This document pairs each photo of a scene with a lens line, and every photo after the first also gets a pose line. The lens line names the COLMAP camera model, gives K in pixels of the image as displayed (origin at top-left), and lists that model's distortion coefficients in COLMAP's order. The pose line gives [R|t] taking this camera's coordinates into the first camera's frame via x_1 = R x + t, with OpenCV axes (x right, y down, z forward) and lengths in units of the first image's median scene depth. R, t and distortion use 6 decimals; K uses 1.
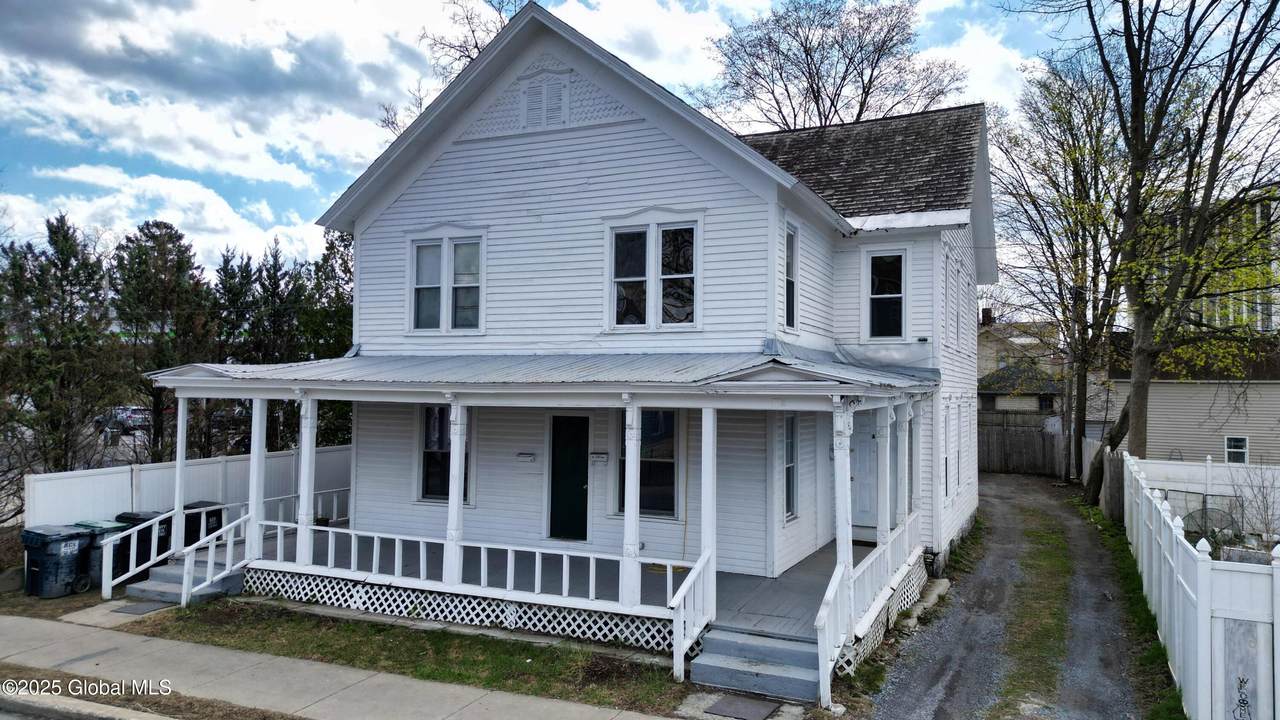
lens RADIAL K [[845.7, 0, 686.9], [0, 845.7, 361.2], [0, 0, 1]] dist [0.048876, -0.030772]
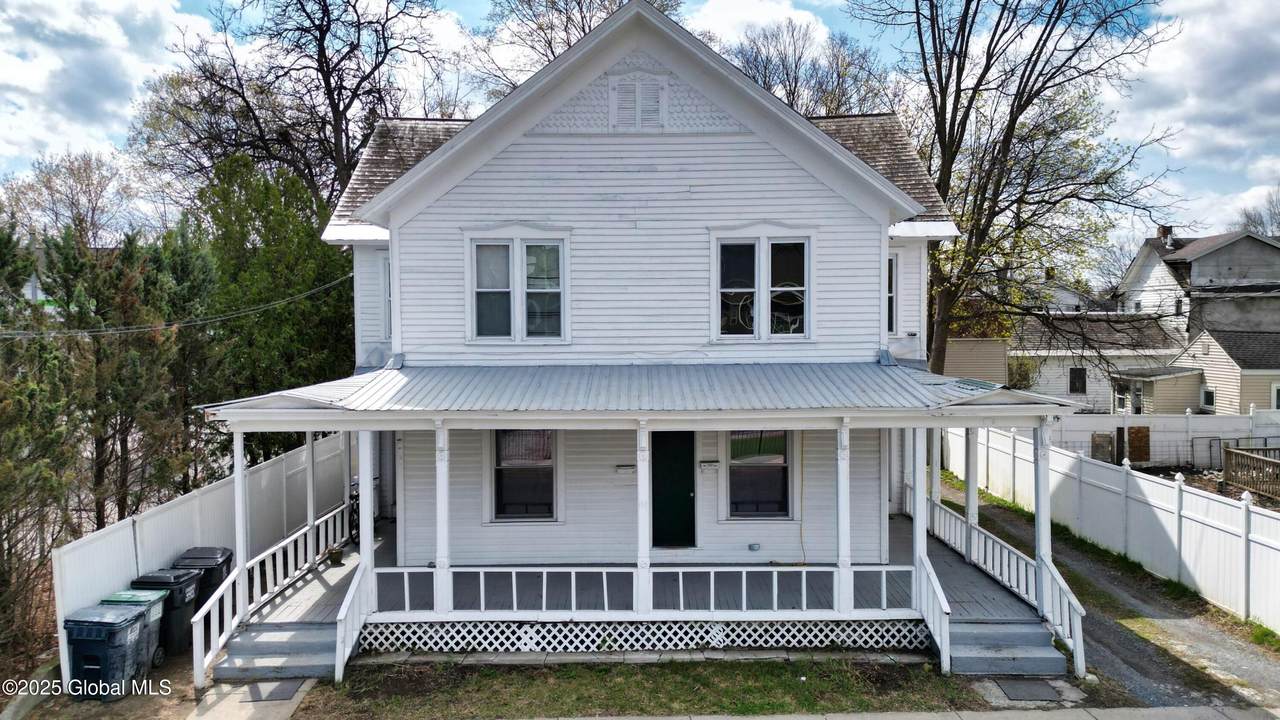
lens RADIAL K [[845.7, 0, 647.3], [0, 845.7, 356.5], [0, 0, 1]] dist [0.048876, -0.030772]
pose [[0.920627, -0.032312, 0.389104, -0.586085], [0.004309, 0.997350, 0.072626, -0.094812], [-0.390420, -0.065185, 0.918326, 0.103653]]
